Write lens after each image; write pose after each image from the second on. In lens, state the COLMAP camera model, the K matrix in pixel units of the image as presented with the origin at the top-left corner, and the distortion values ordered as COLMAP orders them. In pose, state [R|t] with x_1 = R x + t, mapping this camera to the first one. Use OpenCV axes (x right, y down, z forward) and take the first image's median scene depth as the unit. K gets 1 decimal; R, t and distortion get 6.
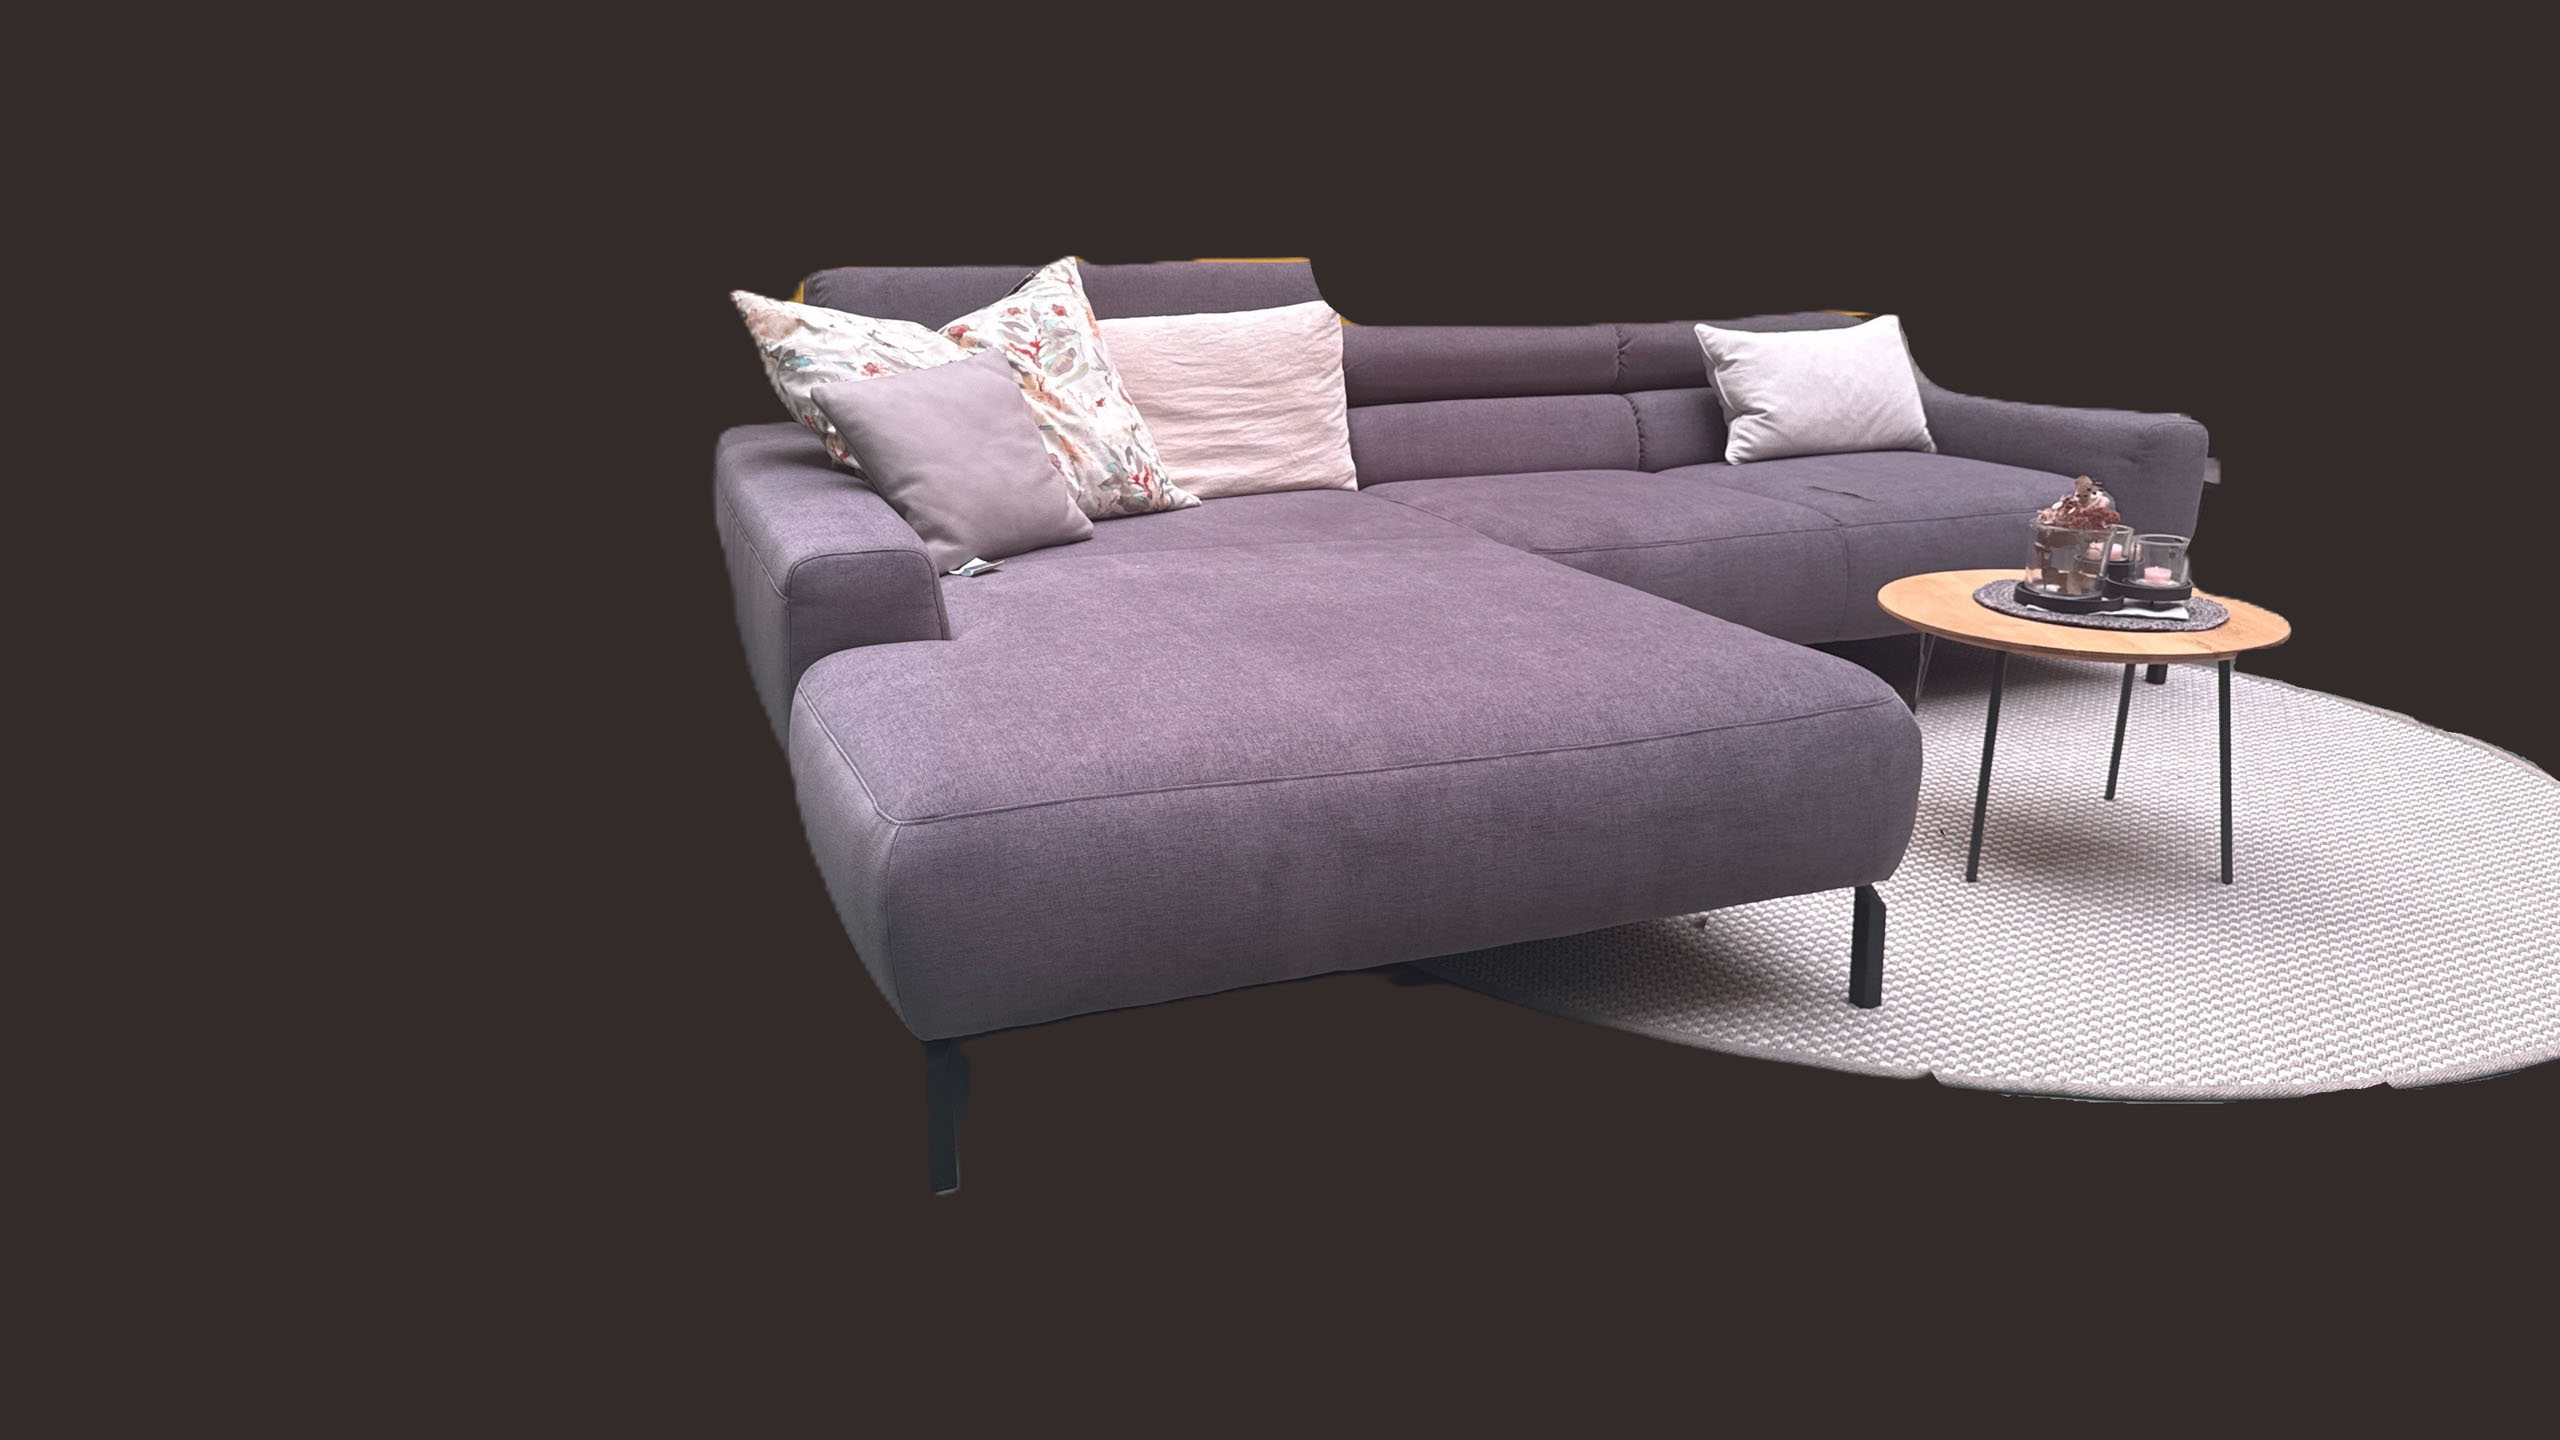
lens RADIAL K [[2051.4, 0, 1280.0], [0, 2051.4, 720.0], [0, 0, 1]] dist [0.010435, 0.003801]
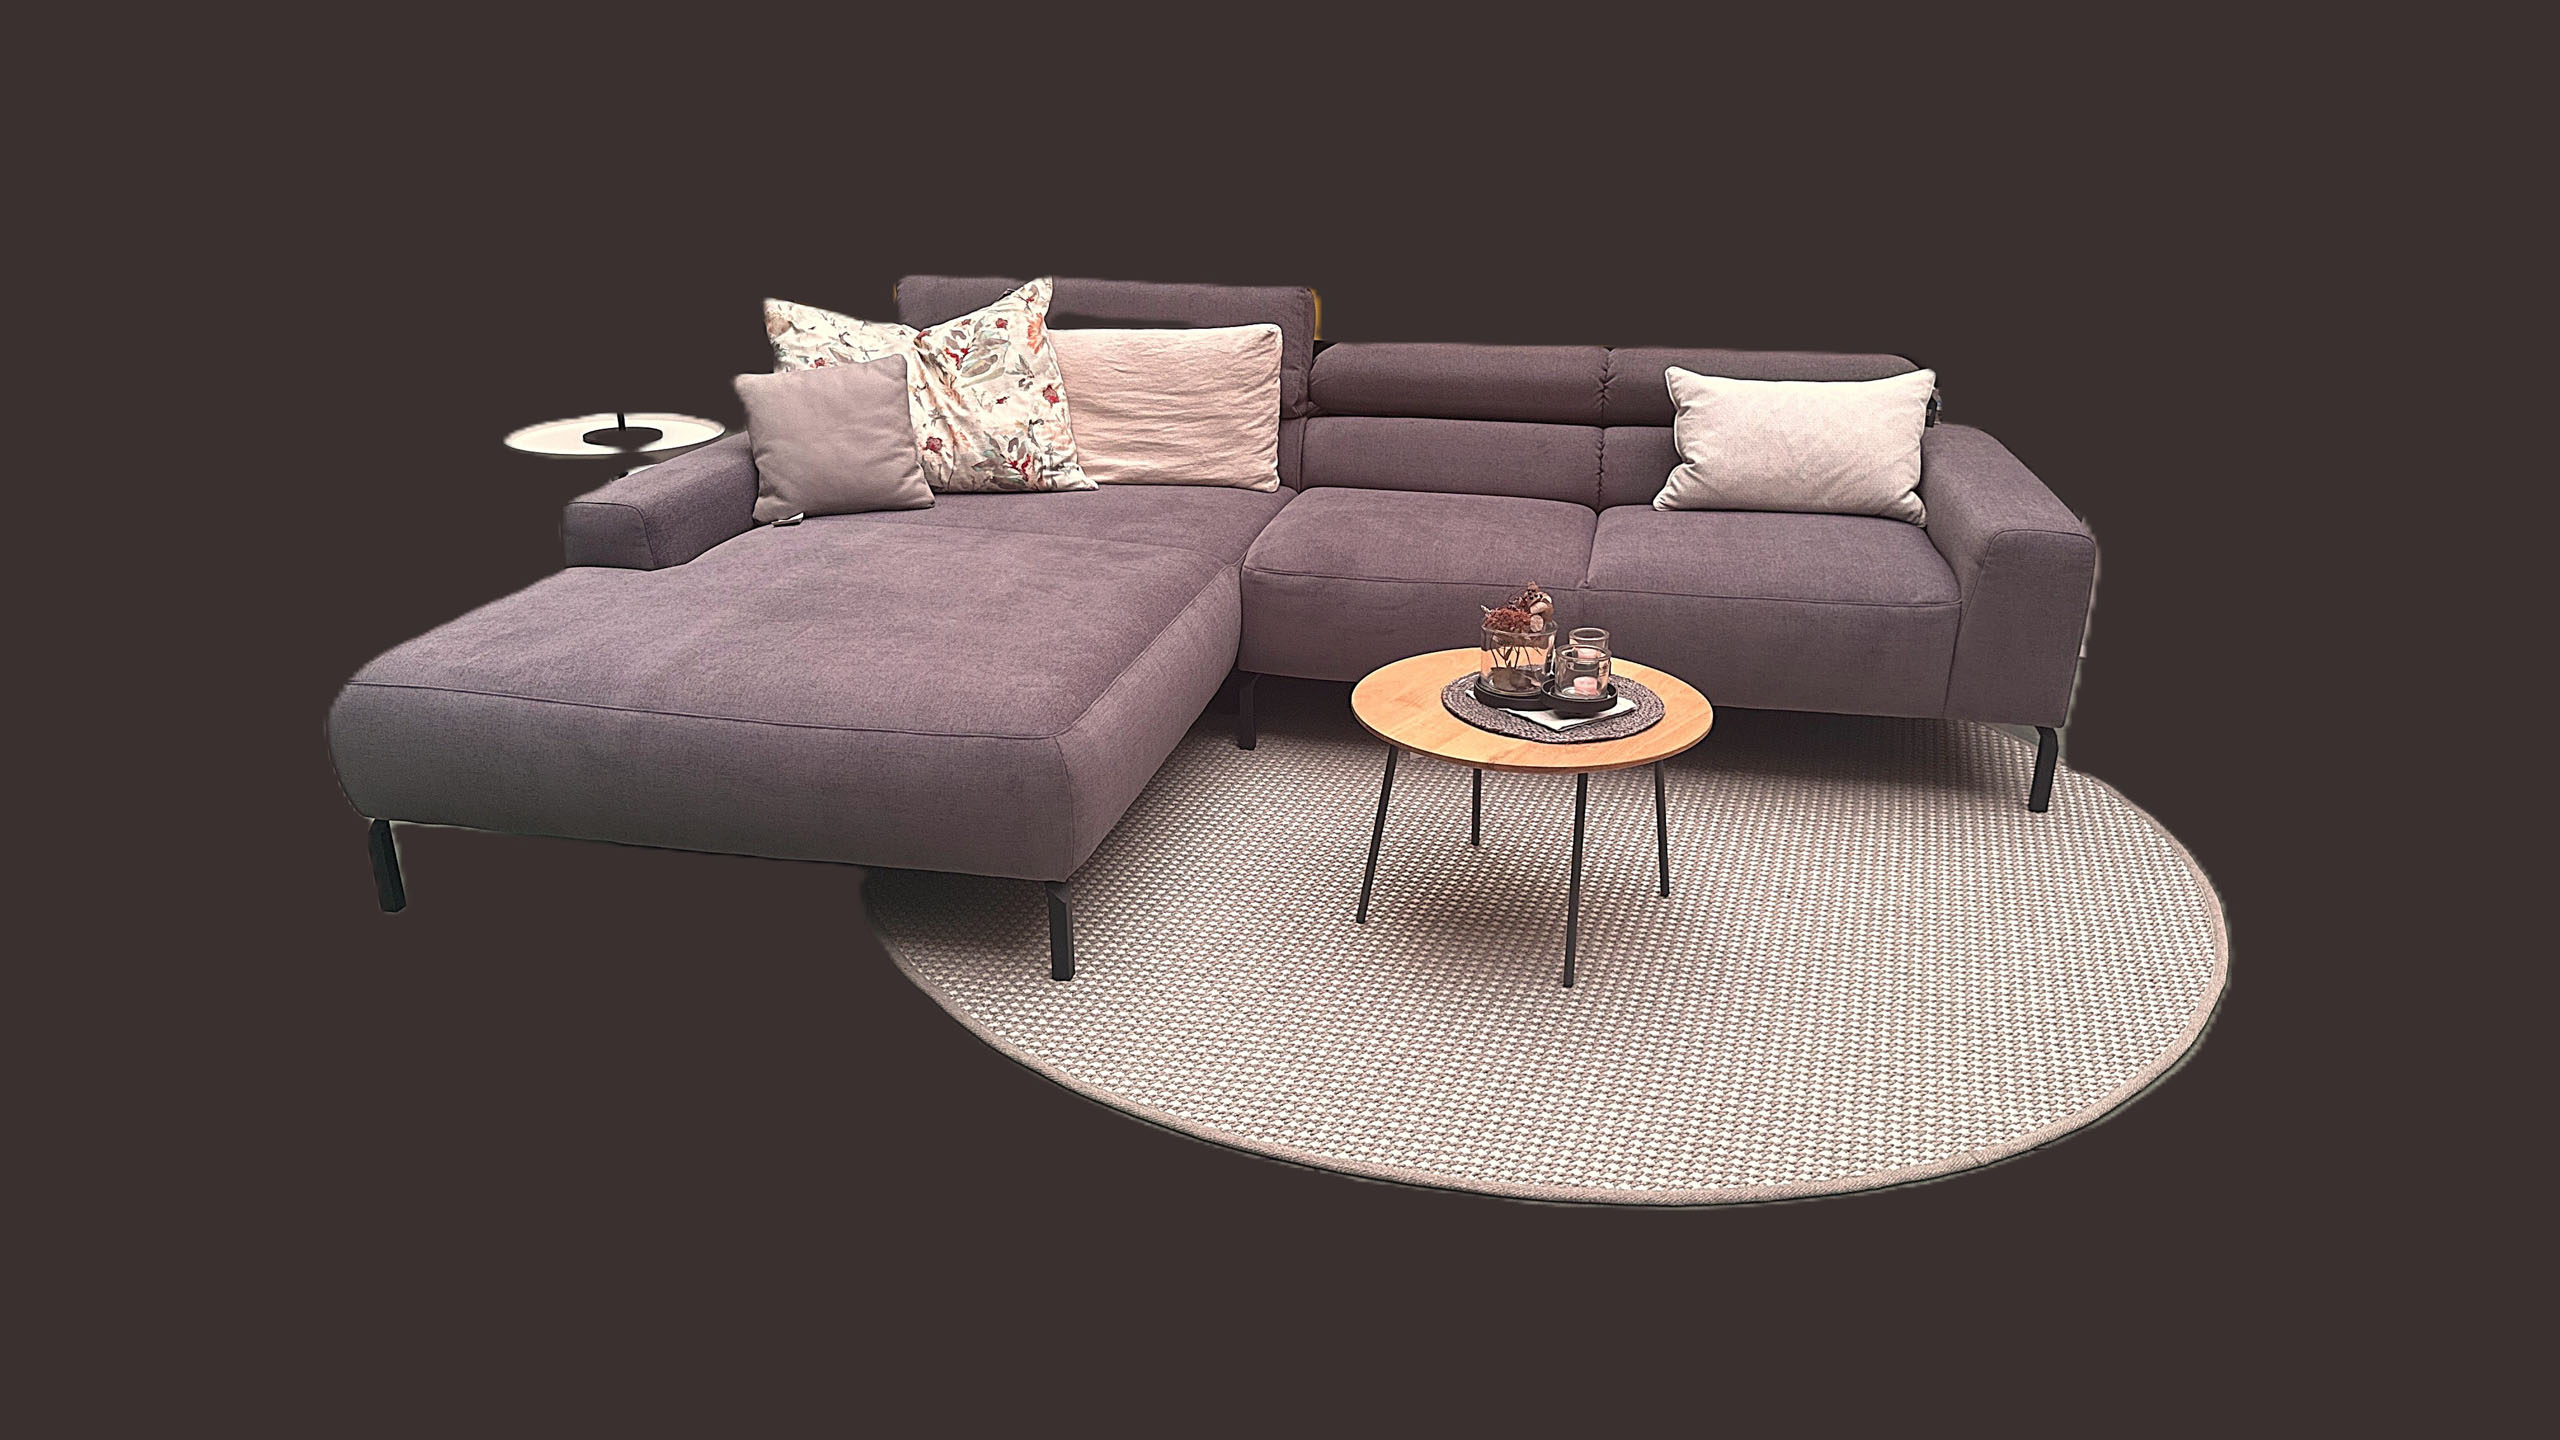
lens RADIAL K [[2051.4, 0, 1280.0], [0, 2051.4, 720.0], [0, 0, 1]] dist [0.010435, 0.003801]
pose [[0.785628, 0.192518, -0.587984, 0.770217], [-0.152201, 0.981288, 0.117932, -0.127122], [0.599686, -0.003159, 0.800229, 0.084409]]
